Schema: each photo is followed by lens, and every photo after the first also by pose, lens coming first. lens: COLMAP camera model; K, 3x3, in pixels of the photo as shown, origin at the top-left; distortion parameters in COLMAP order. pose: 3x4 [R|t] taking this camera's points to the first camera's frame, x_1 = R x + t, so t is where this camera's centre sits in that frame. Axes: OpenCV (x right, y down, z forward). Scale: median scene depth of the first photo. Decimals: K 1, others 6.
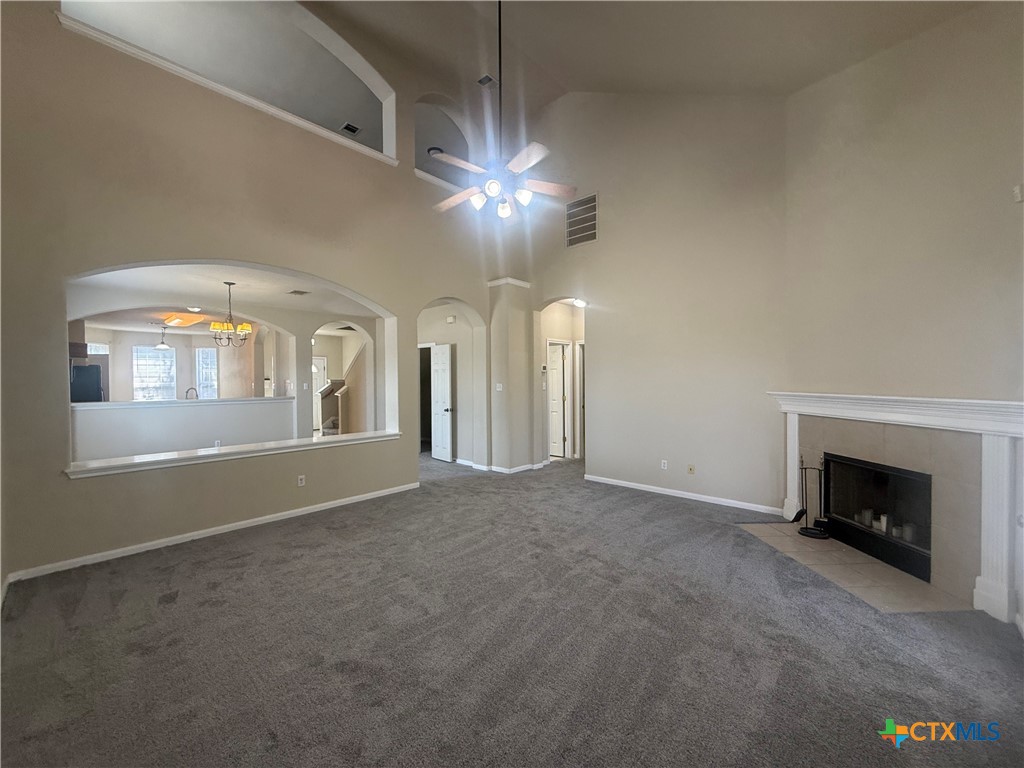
lens RADIAL K [[409.4, 0, 512.0], [0, 409.4, 384.0], [0, 0, 1]] dist [0.001761, 0.000069]
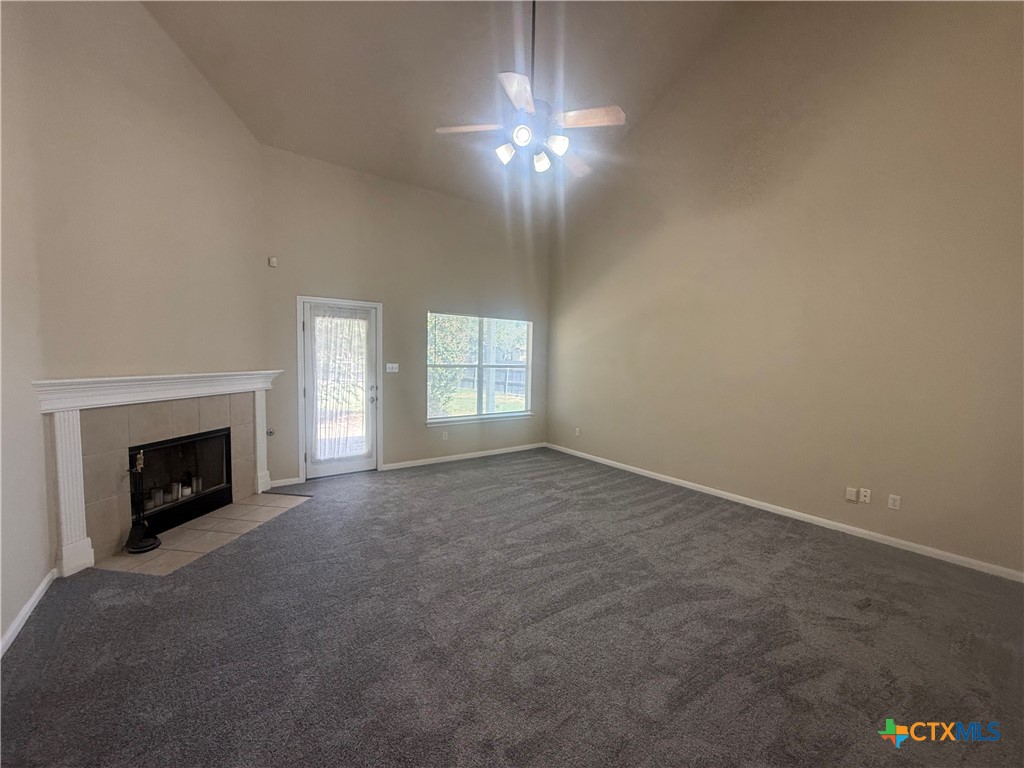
lens RADIAL K [[409.4, 0, 512.0], [0, 409.4, 384.0], [0, 0, 1]] dist [0.001761, 0.000069]
pose [[-0.976844, -0.018424, 0.213157, -0.194560], [-0.002667, 0.997257, 0.073972, -0.028666], [-0.213935, 0.071691, -0.974214, 1.880393]]
